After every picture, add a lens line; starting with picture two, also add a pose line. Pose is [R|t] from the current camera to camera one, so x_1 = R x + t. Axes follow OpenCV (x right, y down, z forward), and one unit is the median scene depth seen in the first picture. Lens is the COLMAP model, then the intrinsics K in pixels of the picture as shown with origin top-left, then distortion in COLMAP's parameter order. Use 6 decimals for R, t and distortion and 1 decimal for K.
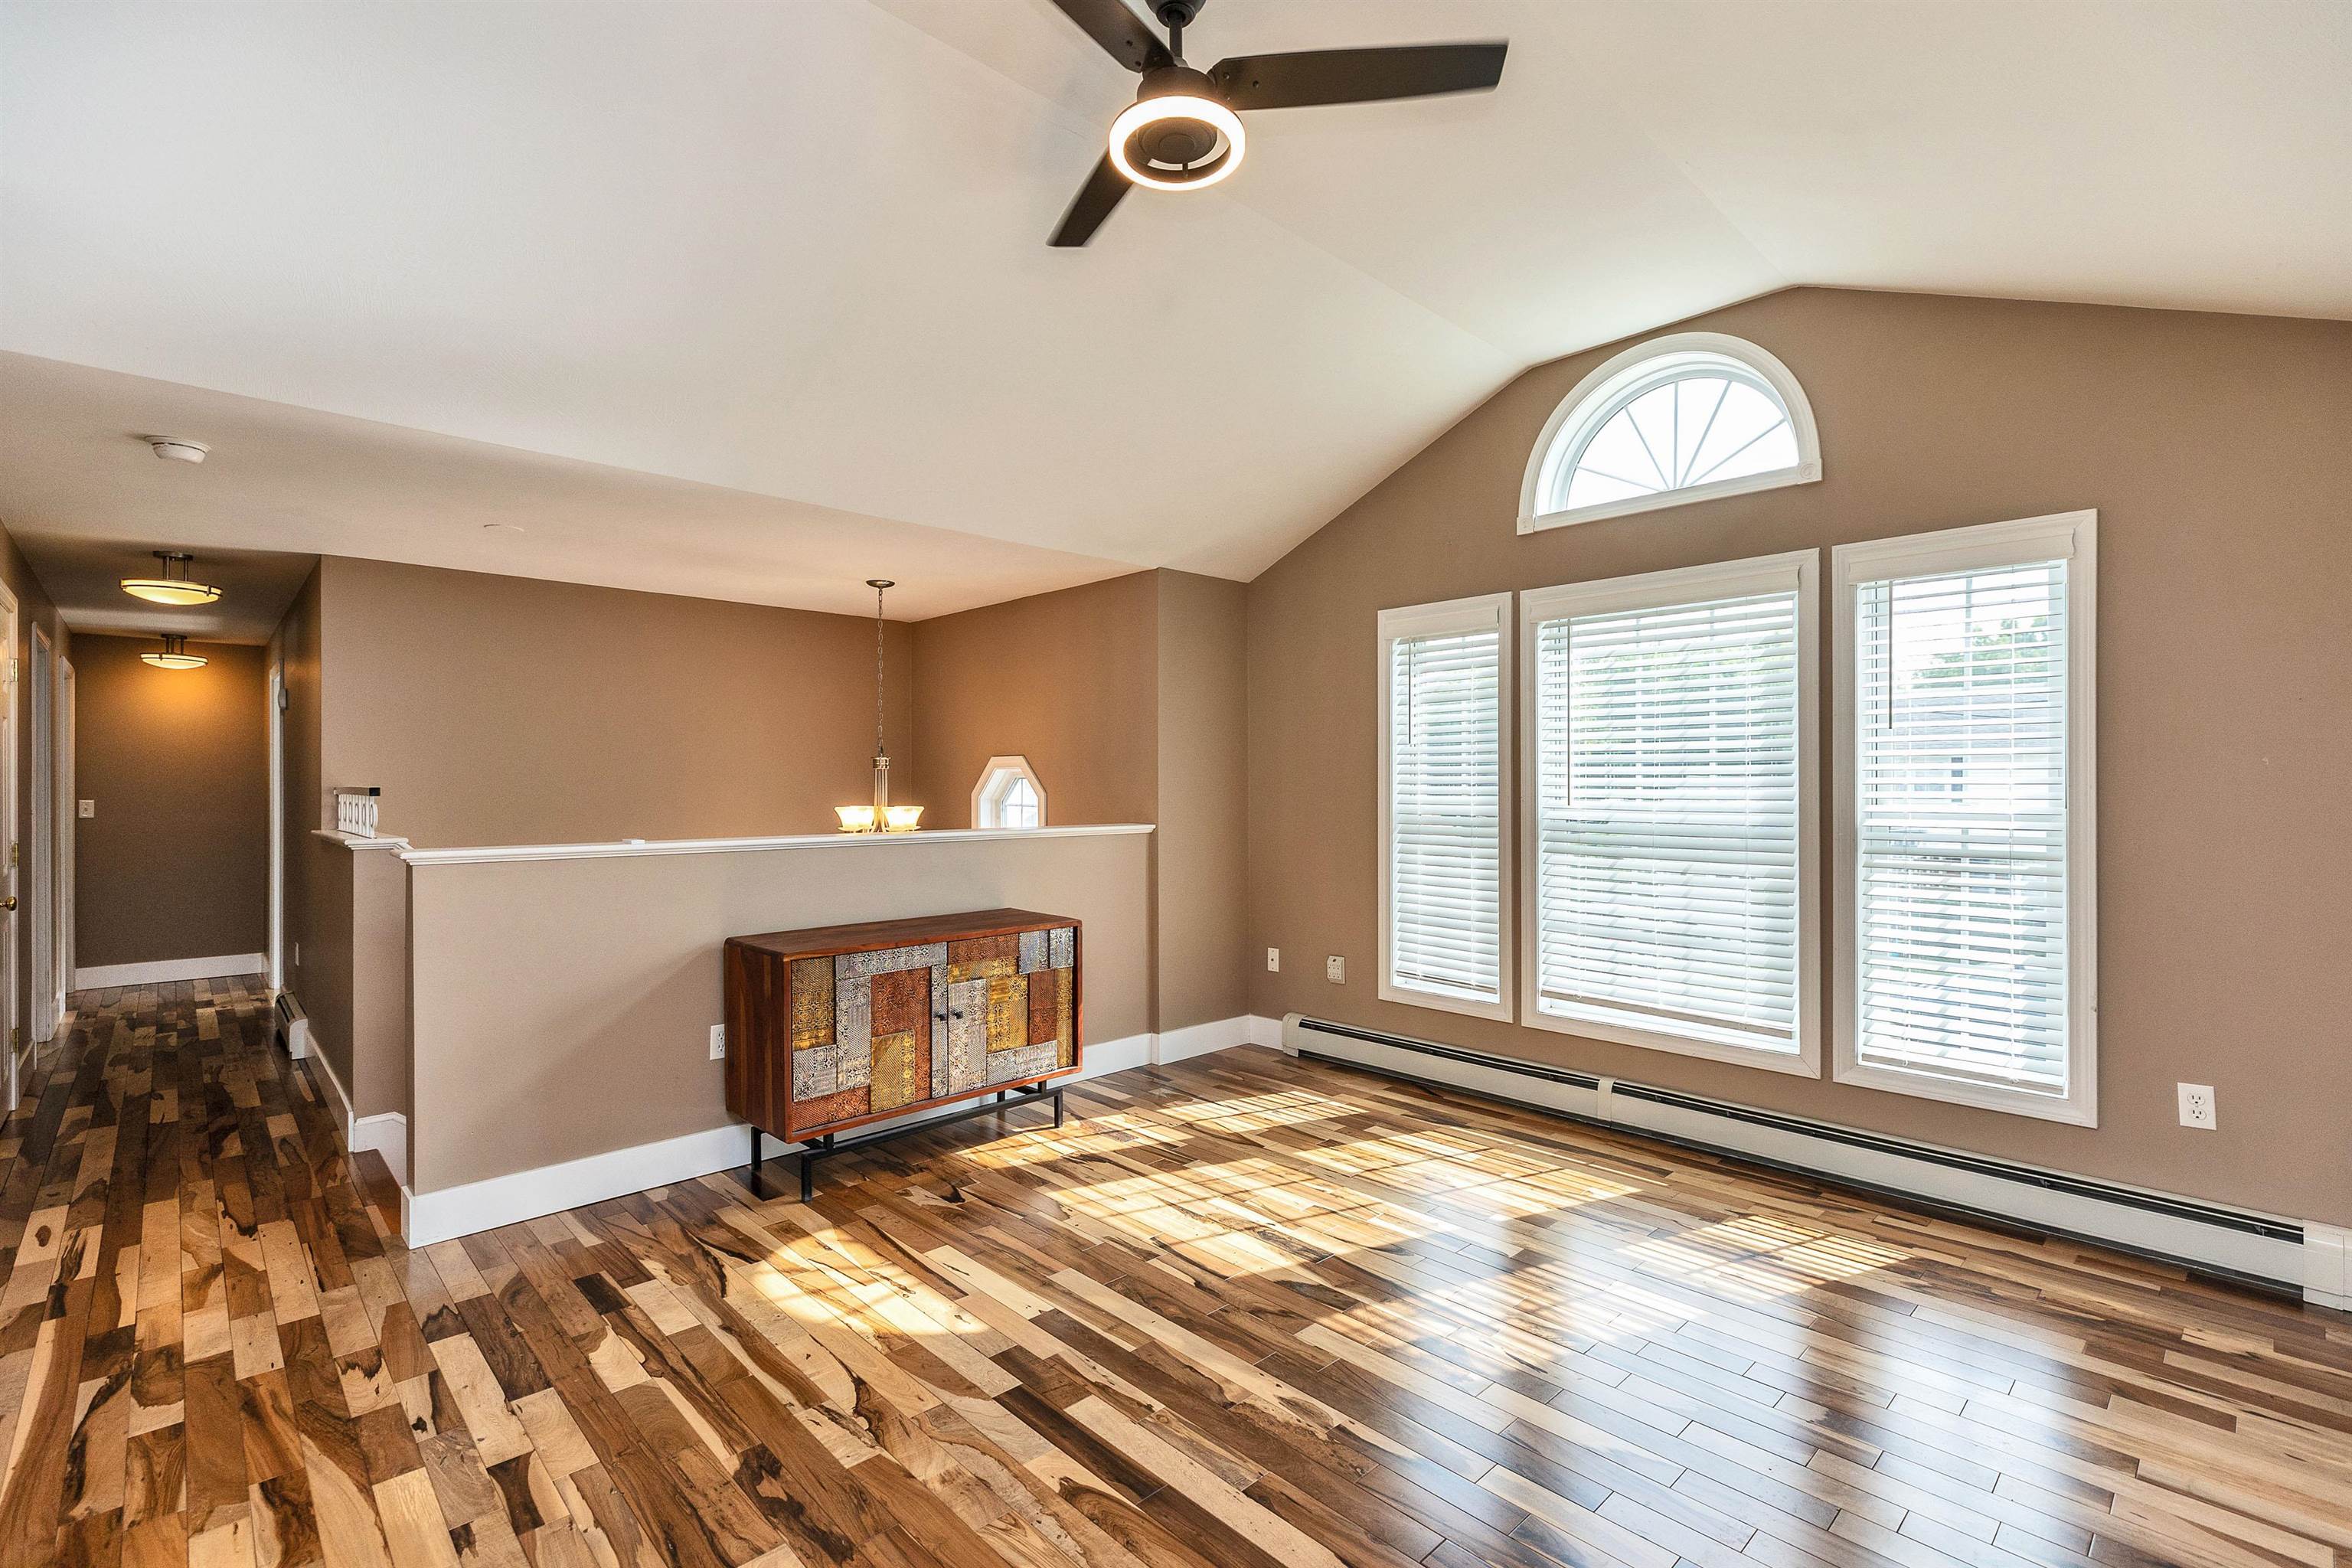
lens RADIAL K [[1056.6, 0, 1172.0], [0, 1056.6, 784.0], [0, 0, 1]] dist [0.003105, 0.000445]
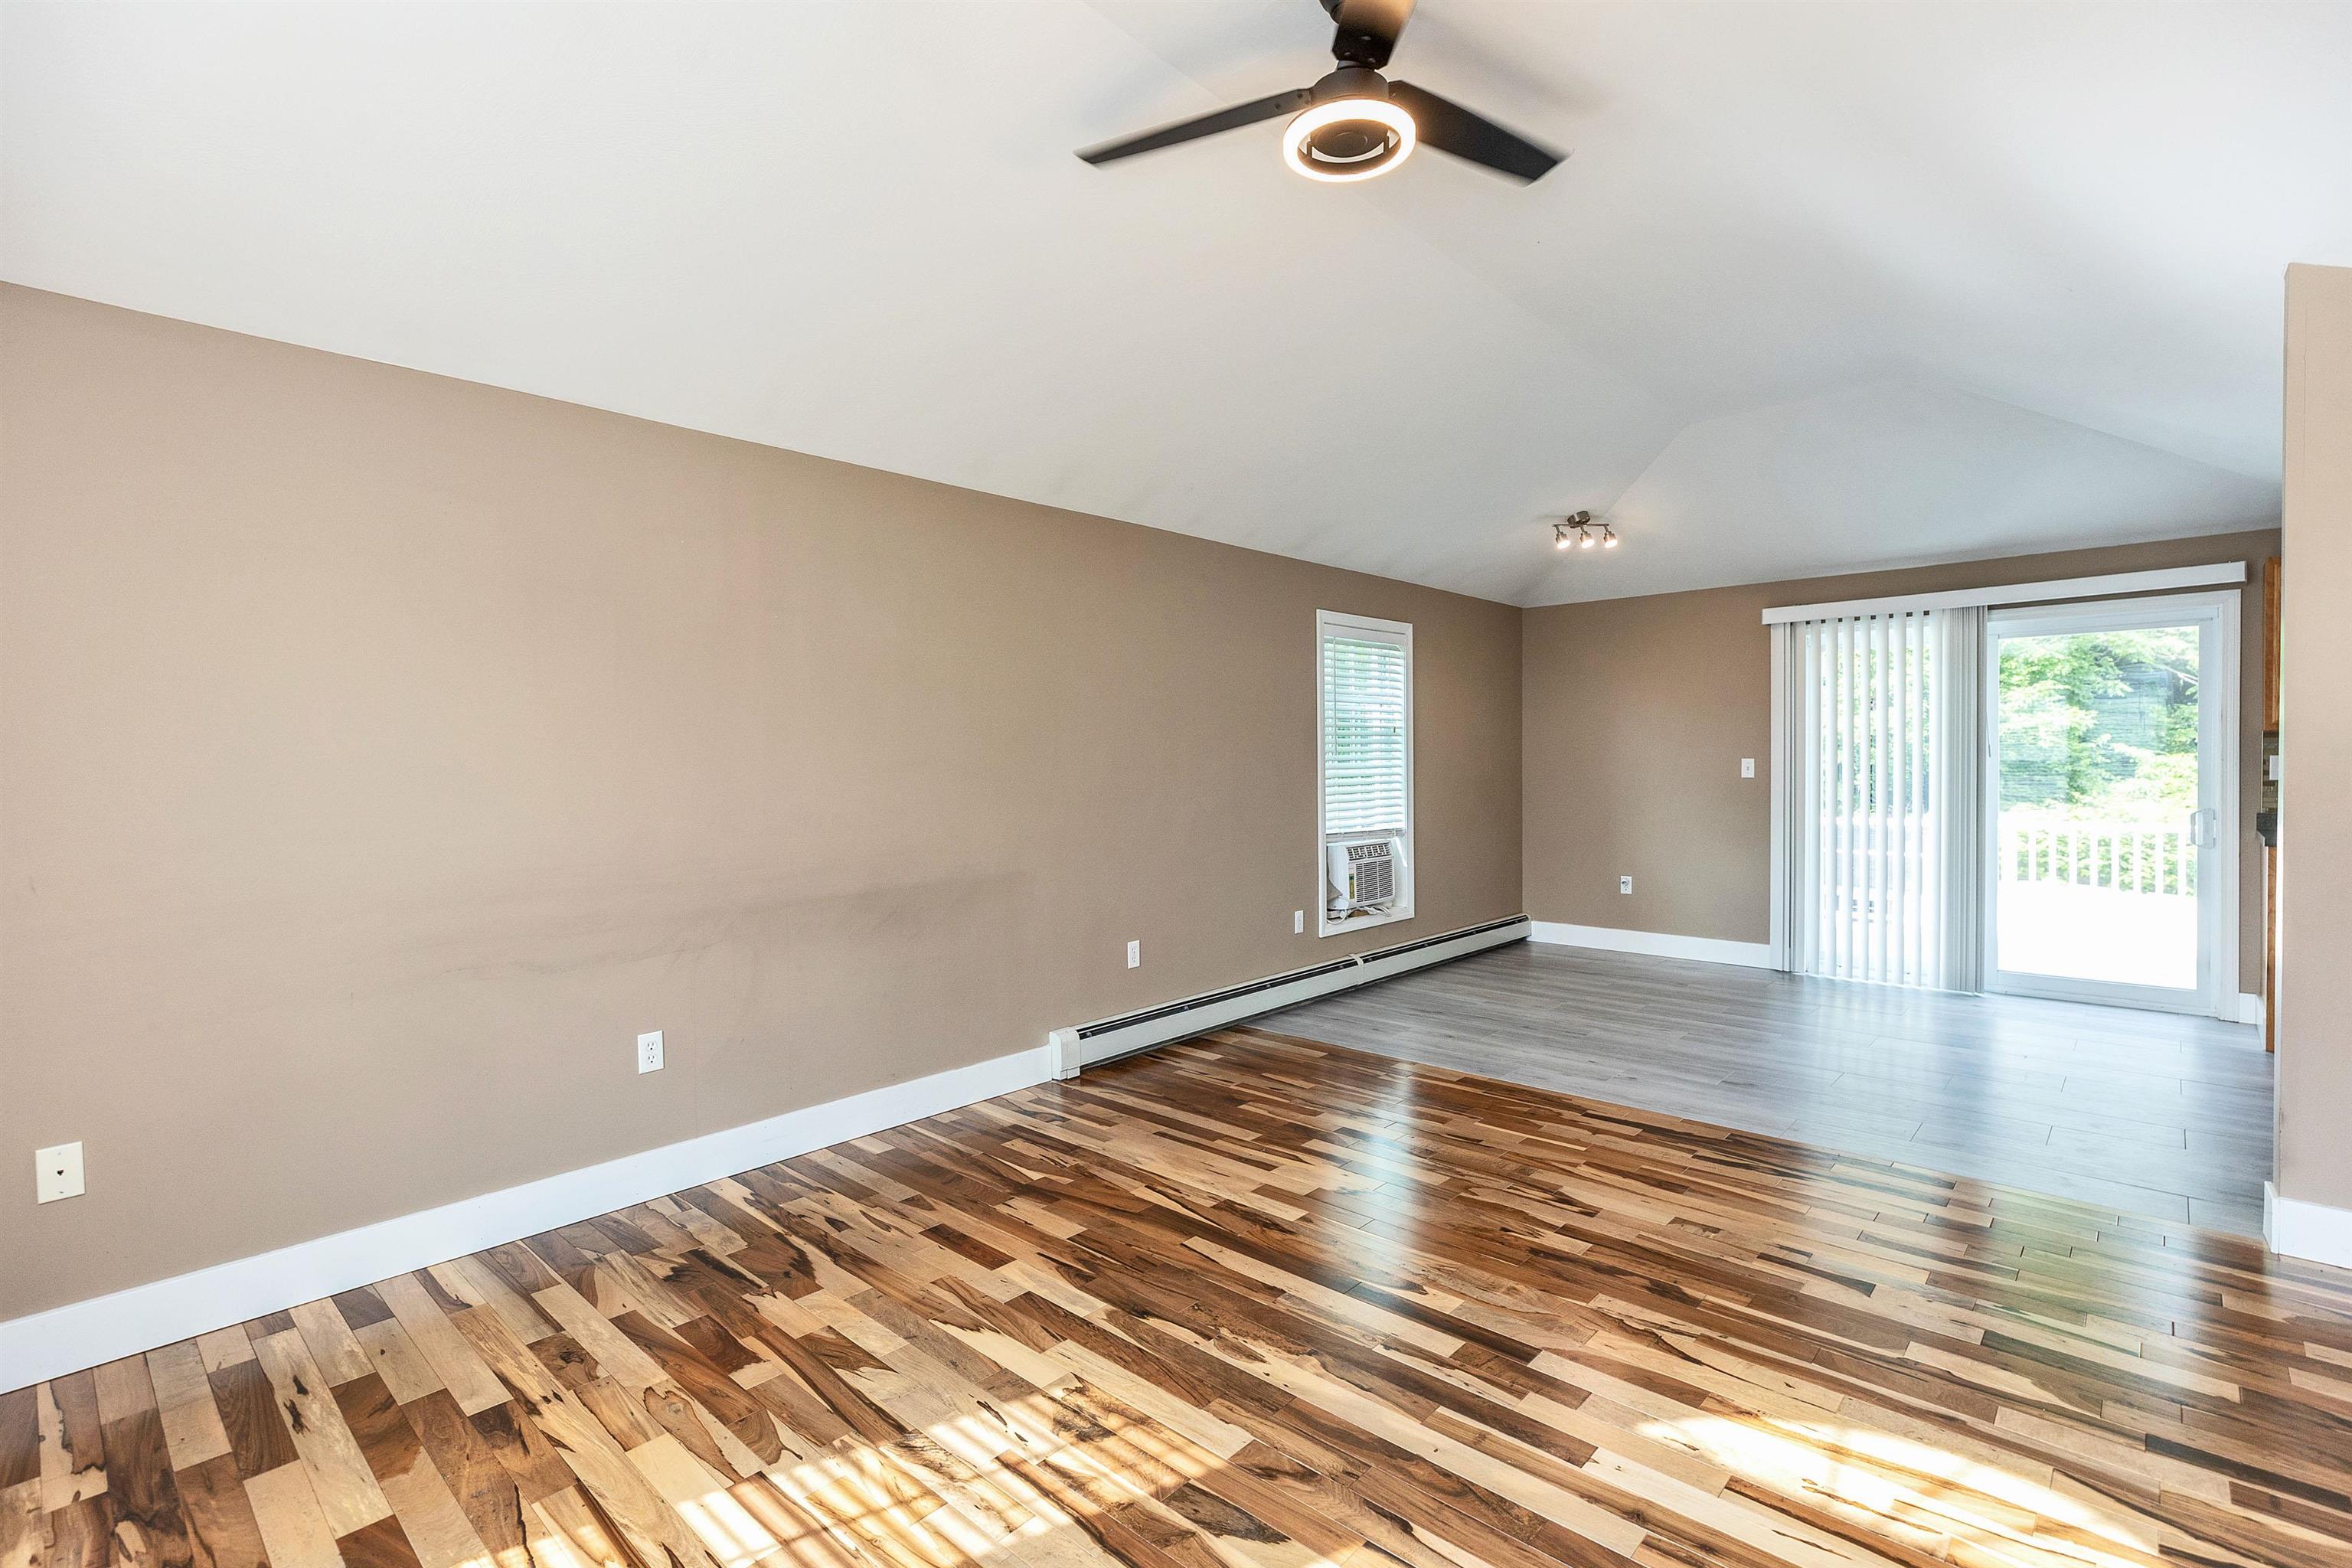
lens RADIAL K [[1078.4, 0, 1167.9], [0, 1078.4, 777.0], [0, 0, 1]] dist [0.002852, 0.000550]
pose [[-0.997813, 0.013551, -0.064693, 0.166307], [0.012493, 0.999782, 0.016737, 0.001173], [0.064905, 0.015892, -0.997765, 1.323964]]
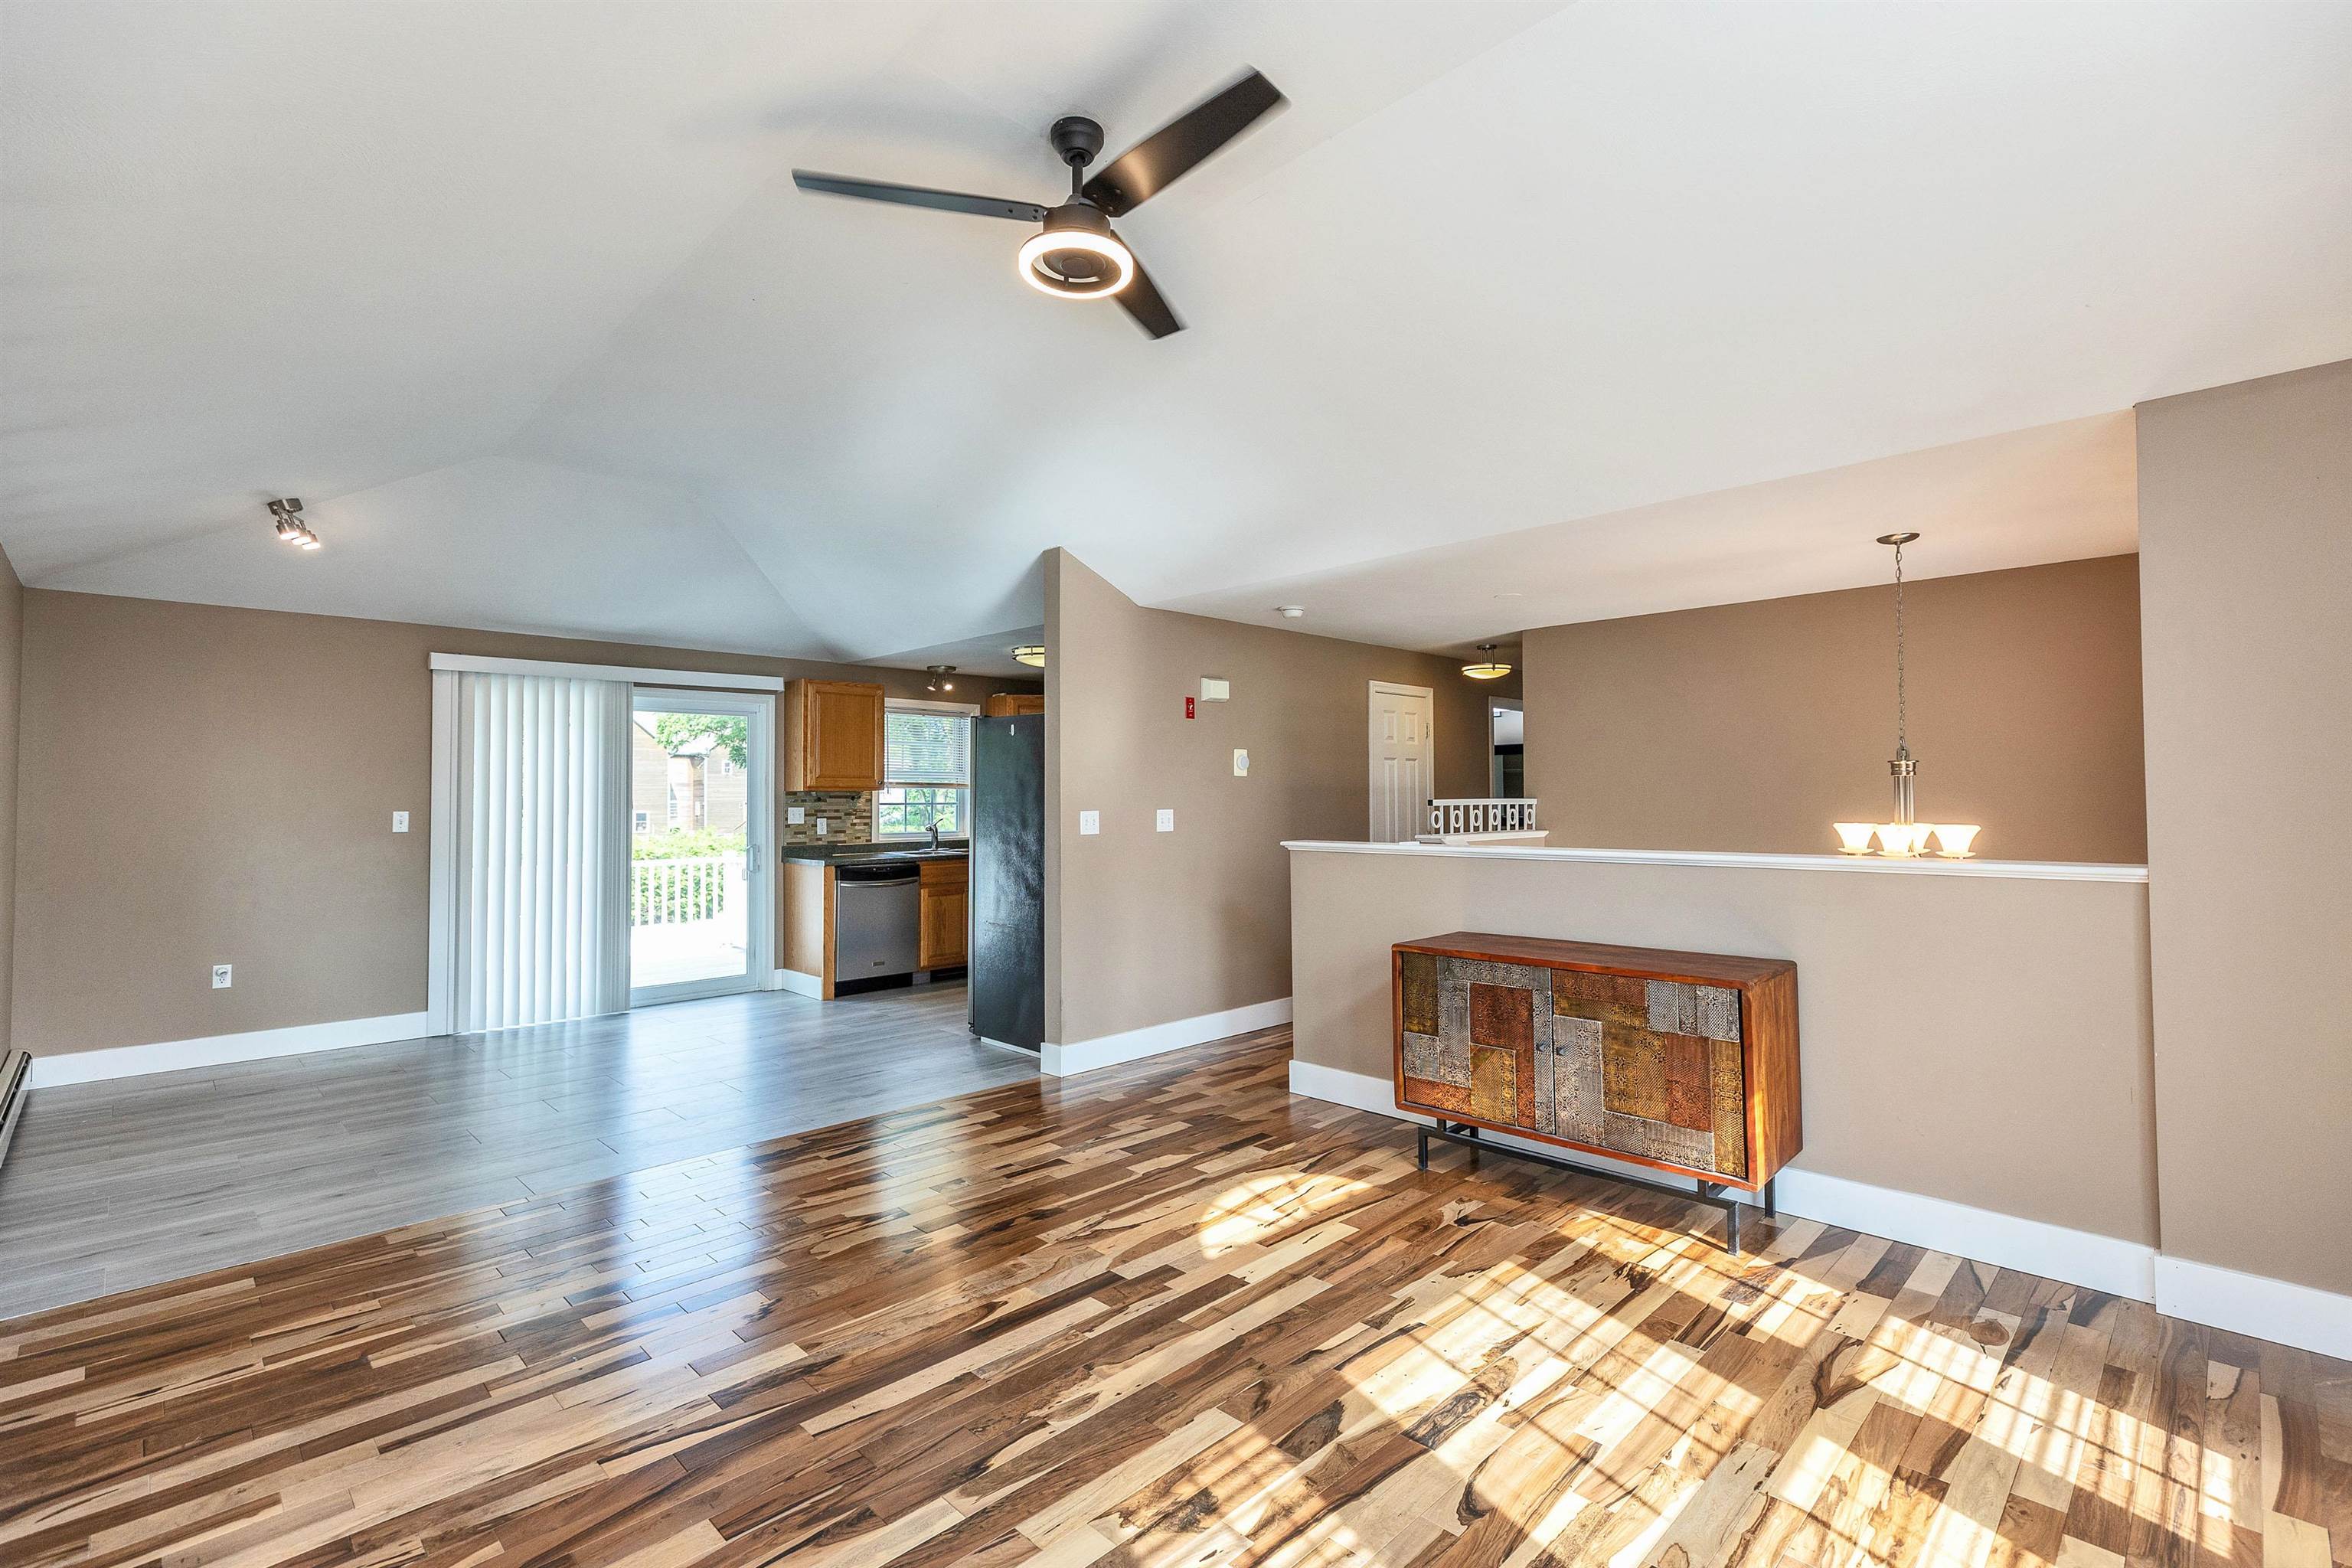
lens RADIAL K [[1056.6, 0, 1172.0], [0, 1056.6, 784.0], [0, 0, 1]] dist [0.003105, 0.000445]
pose [[0.021667, -0.012172, -0.999691, 0.753638], [0.005865, 0.999910, -0.012048, -0.003249], [0.999748, -0.005602, 0.021737, 0.691796]]
